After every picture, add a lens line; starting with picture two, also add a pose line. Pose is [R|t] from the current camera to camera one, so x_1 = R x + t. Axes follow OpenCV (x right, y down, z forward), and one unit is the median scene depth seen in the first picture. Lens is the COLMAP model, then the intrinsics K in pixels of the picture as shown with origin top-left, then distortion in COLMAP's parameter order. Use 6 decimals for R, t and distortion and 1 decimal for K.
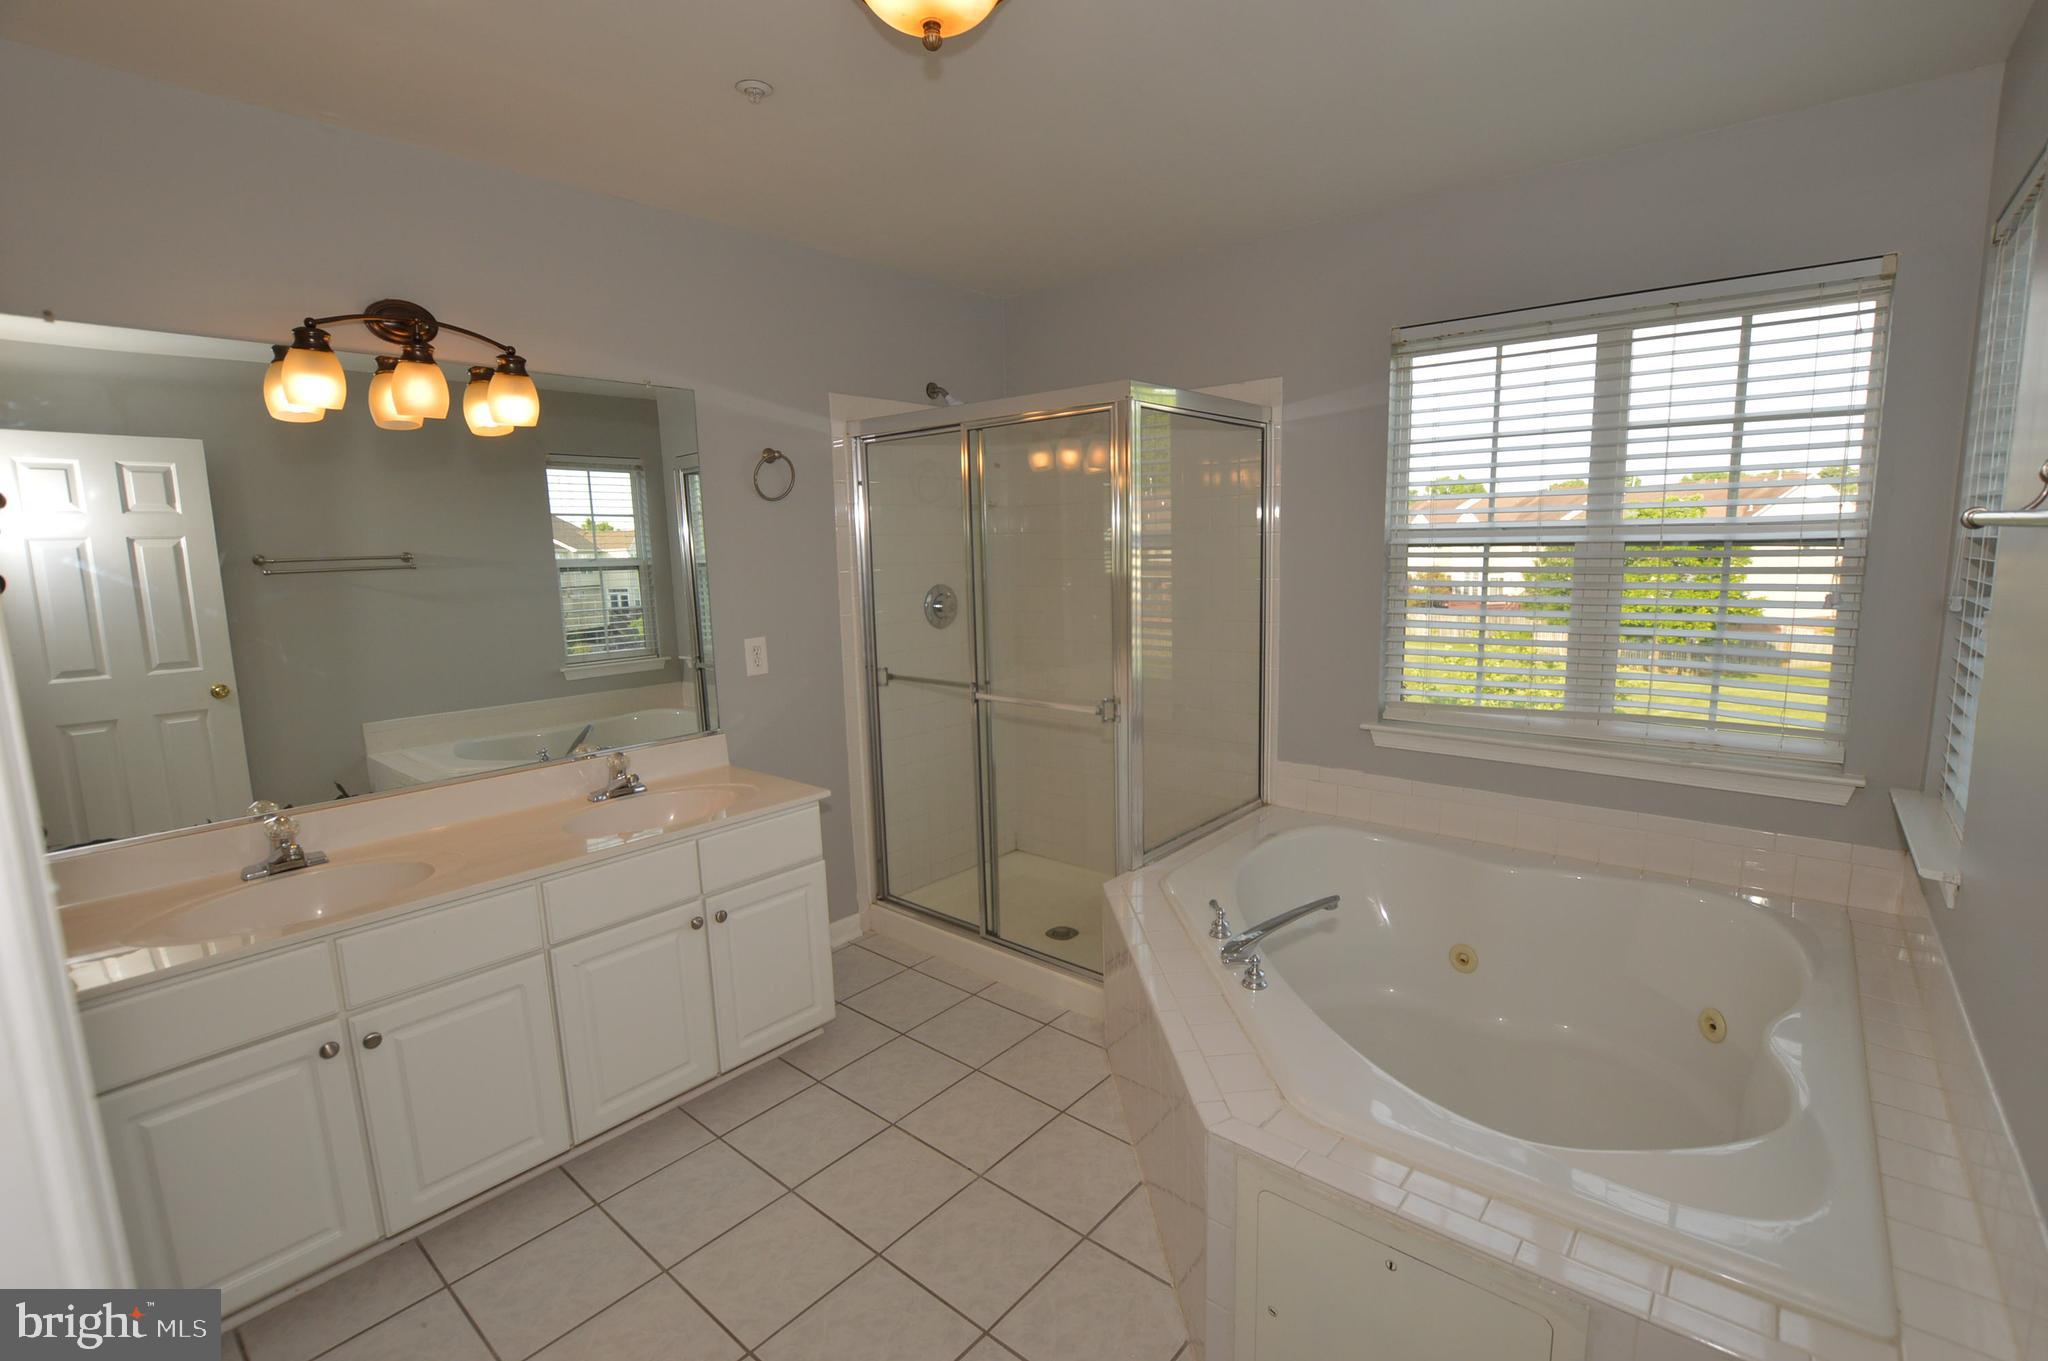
lens RADIAL K [[913.0, 0, 1010.6], [0, 913.0, 669.1], [0, 0, 1]] dist [-0.032432, 0.003430]
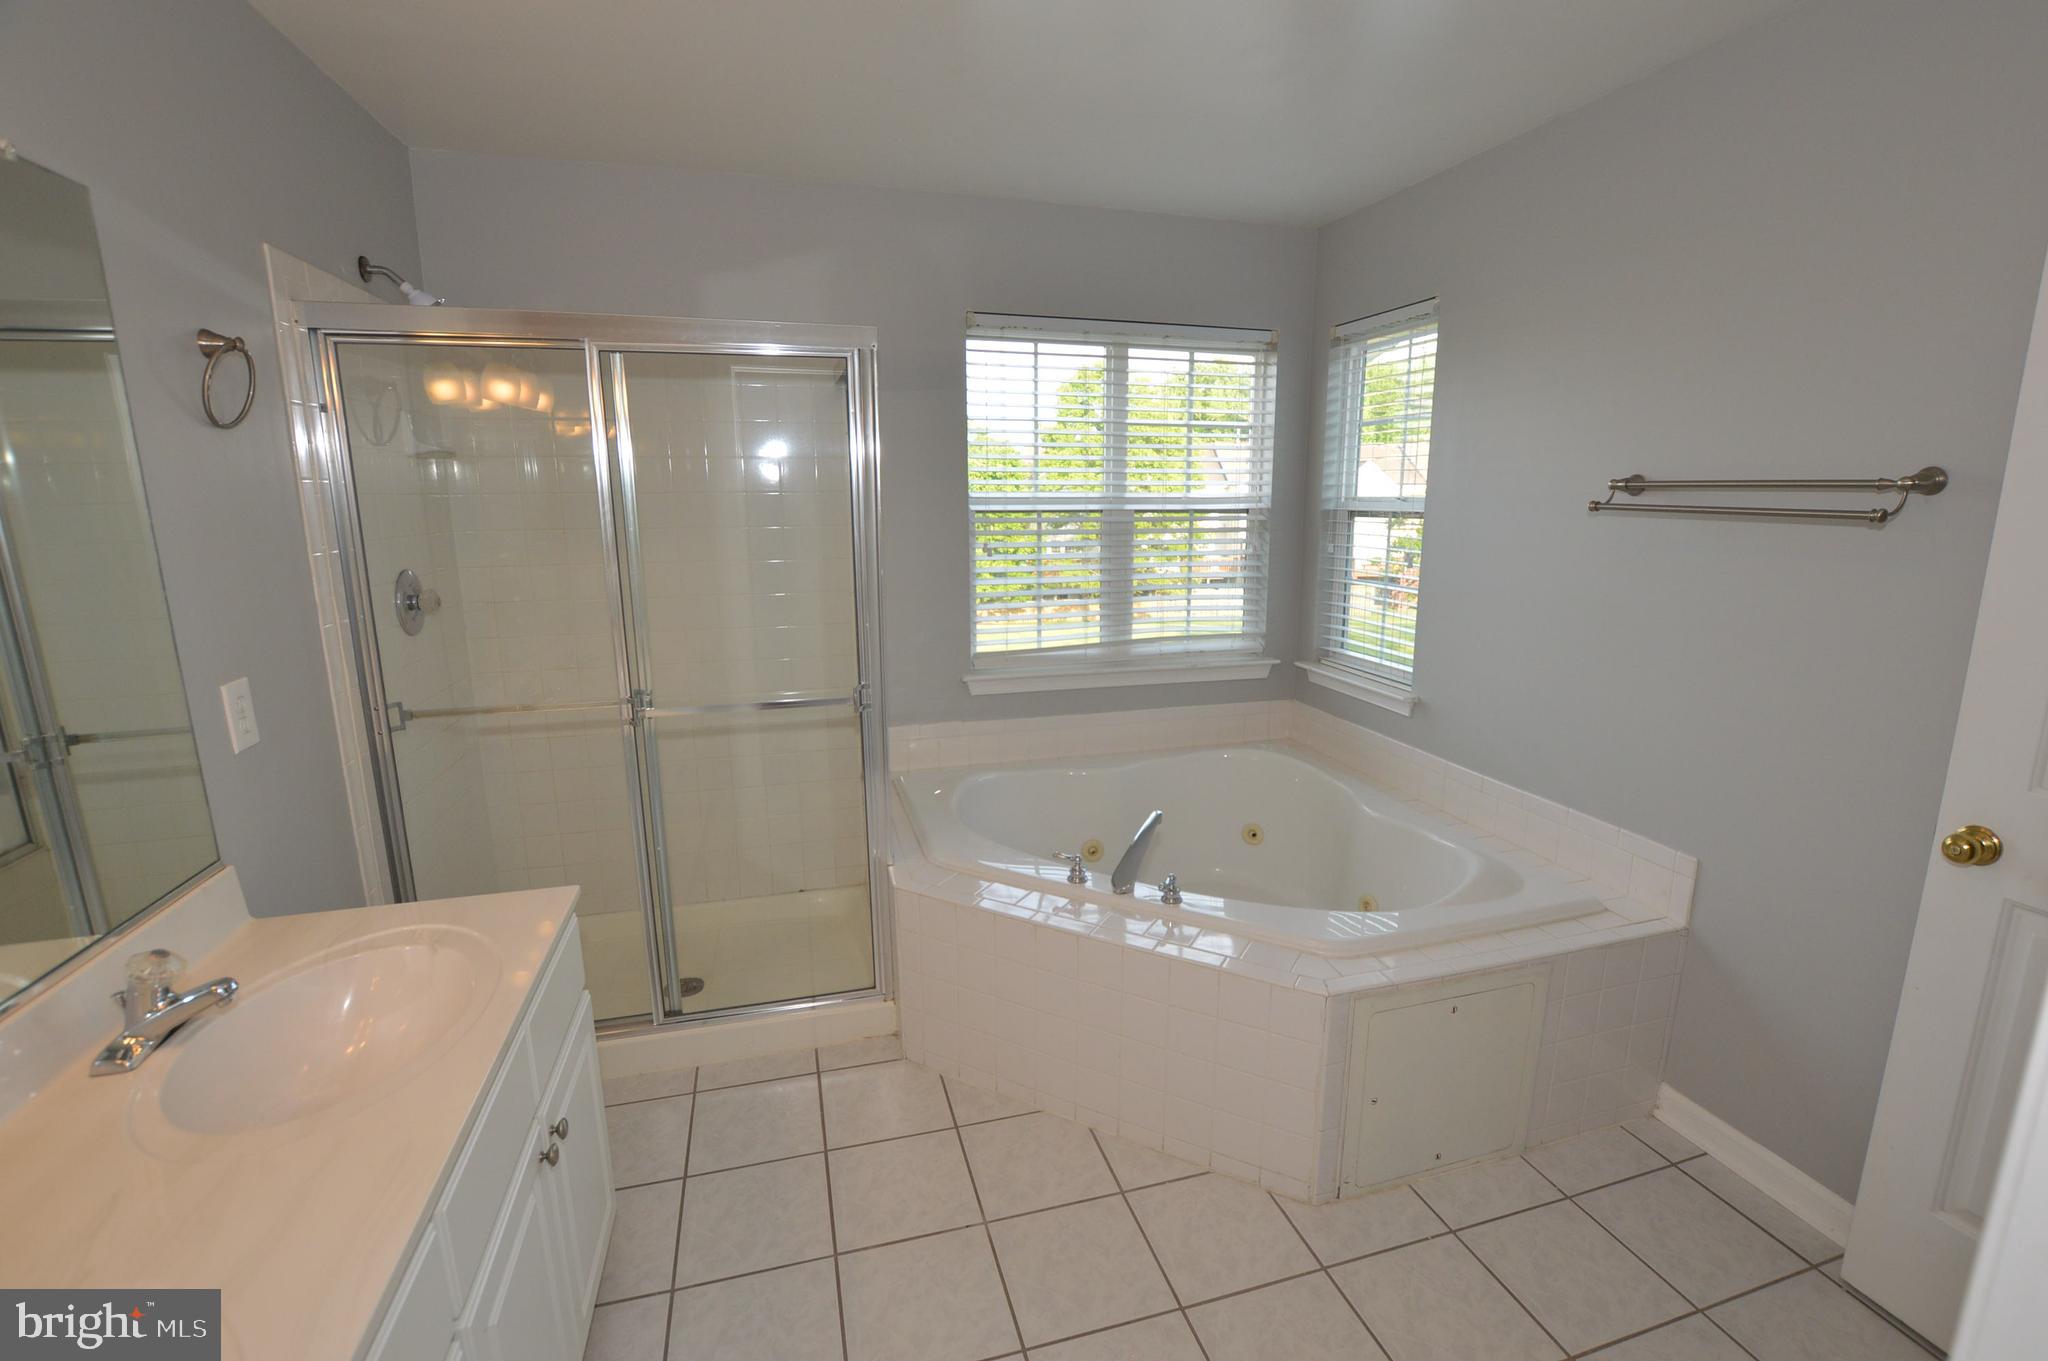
lens RADIAL K [[913.0, 0, 1036.2], [0, 913.0, 687.3], [0, 0, 1]] dist [-0.032432, 0.003430]
pose [[0.546468, -0.150661, 0.823817, -0.509804], [0.105563, 0.988231, 0.110705, -0.043369], [-0.830801, 0.026468, 0.555940, 0.343492]]
